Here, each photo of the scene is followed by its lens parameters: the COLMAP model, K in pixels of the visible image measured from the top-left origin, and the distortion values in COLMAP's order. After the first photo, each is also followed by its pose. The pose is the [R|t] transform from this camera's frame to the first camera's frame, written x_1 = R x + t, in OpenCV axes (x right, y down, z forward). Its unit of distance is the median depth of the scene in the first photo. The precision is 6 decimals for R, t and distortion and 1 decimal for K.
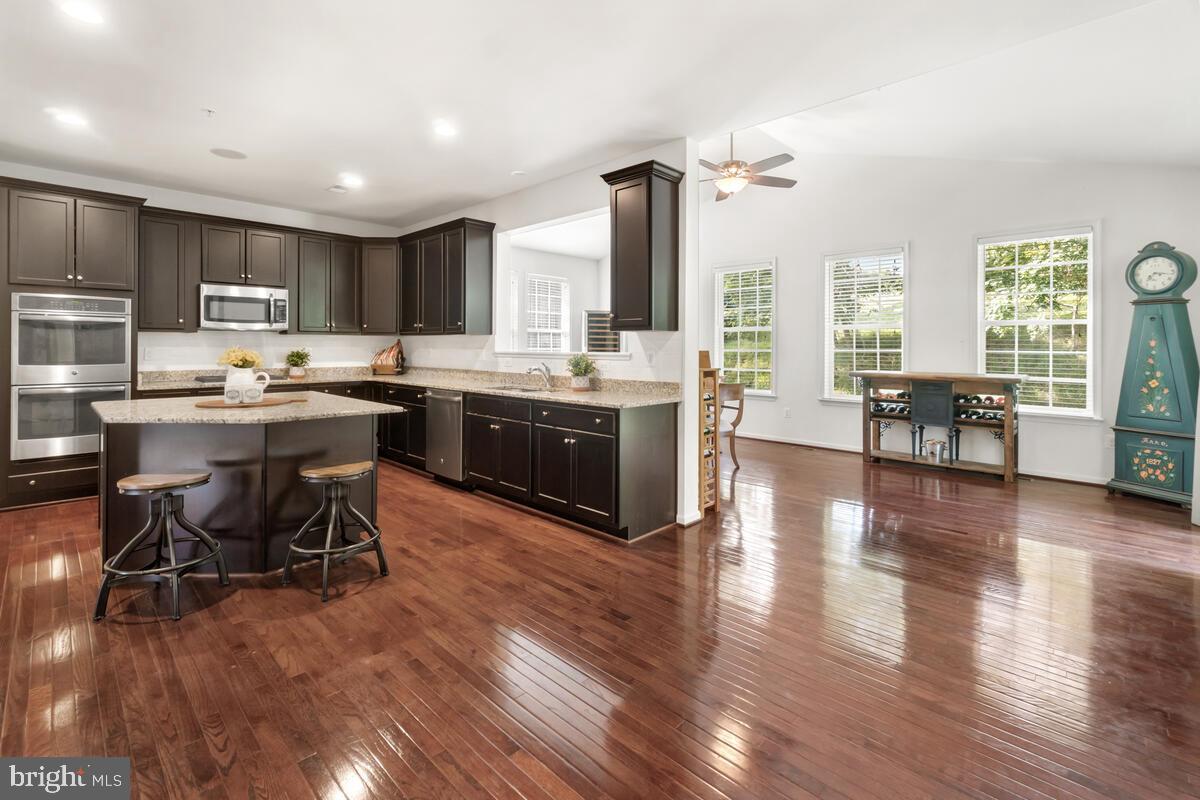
lens RADIAL K [[535.3, 0, 595.5], [0, 535.3, 350.8], [0, 0, 1]] dist [-0.001665, -0.000499]
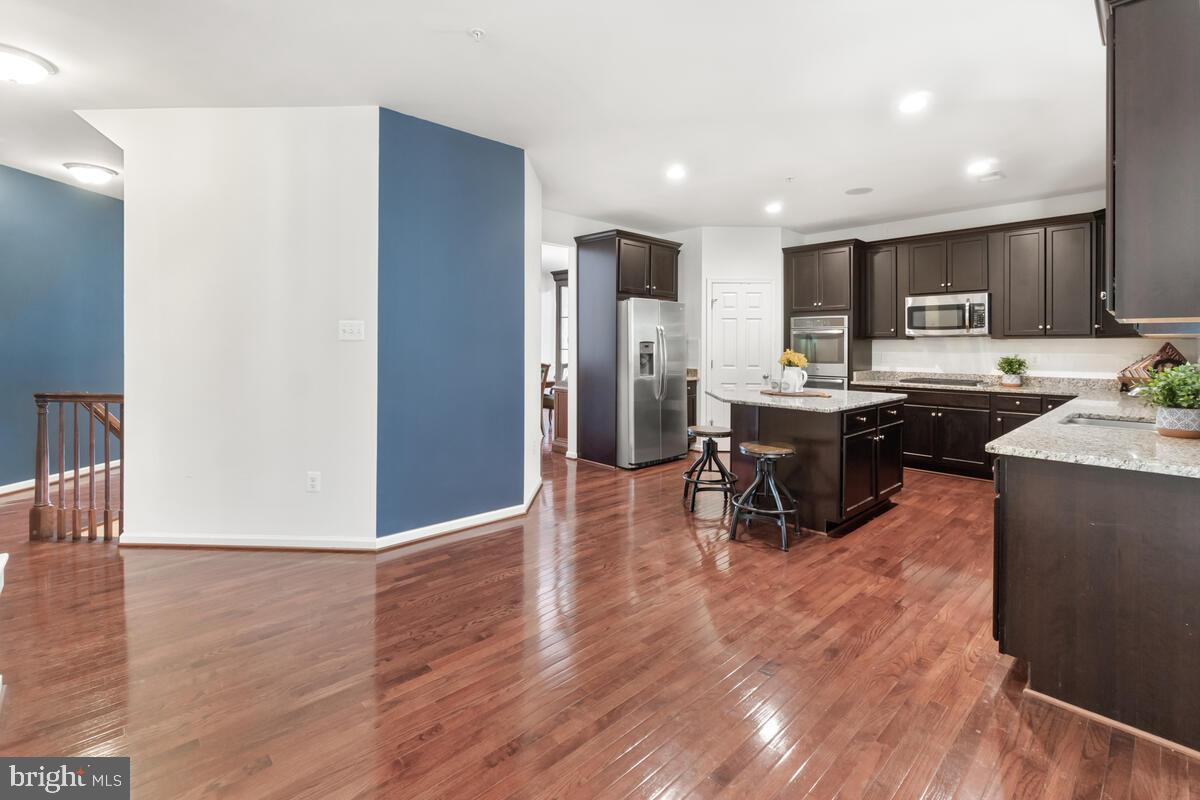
lens RADIAL K [[535.3, 0, 595.5], [0, 535.3, 350.8], [0, 0, 1]] dist [-0.001665, -0.000499]
pose [[-0.051420, 0.000073, -0.998677, 0.509030], [-0.015553, 0.999879, 0.000874, -0.000003], [0.998556, 0.015577, -0.051413, 0.432665]]
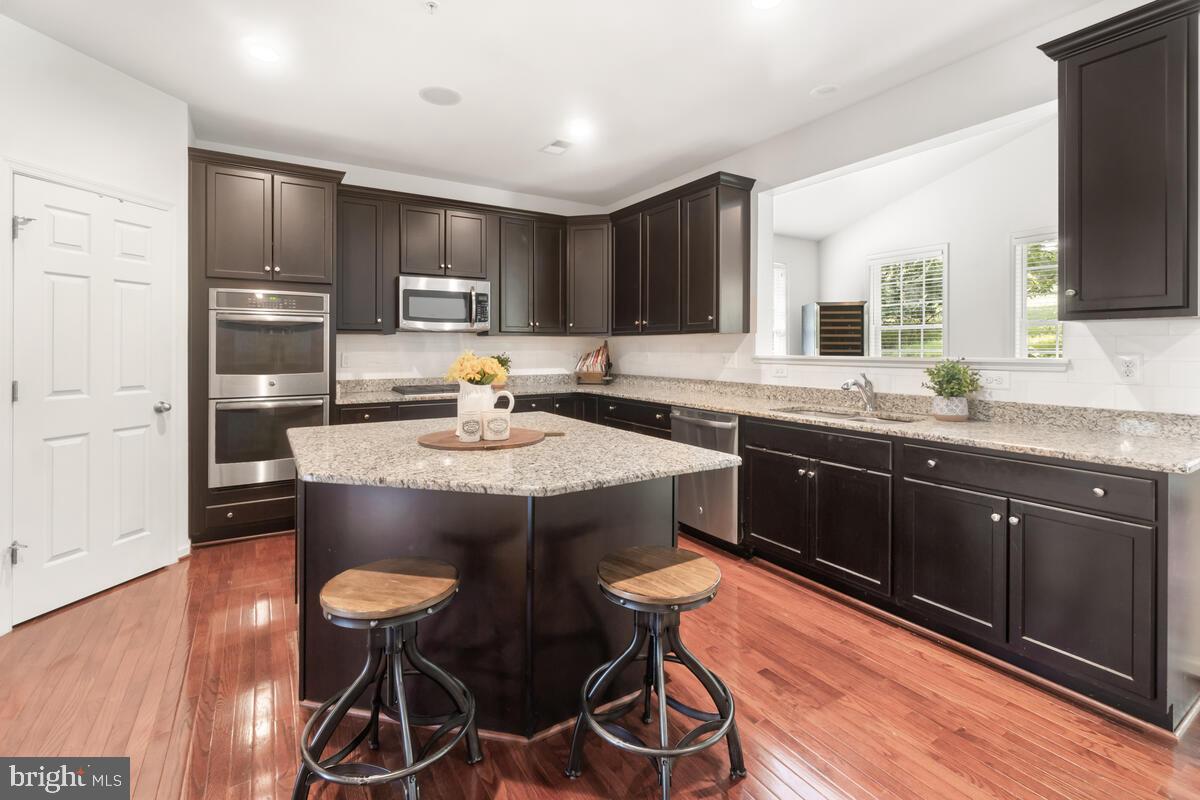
lens RADIAL K [[535.3, 0, 595.5], [0, 535.3, 350.8], [0, 0, 1]] dist [-0.001665, -0.000499]
pose [[0.970393, -0.004532, -0.241490, -0.267668], [0.003639, 0.999985, -0.004143, -0.004261], [0.241505, 0.003141, 0.970395, 0.293552]]
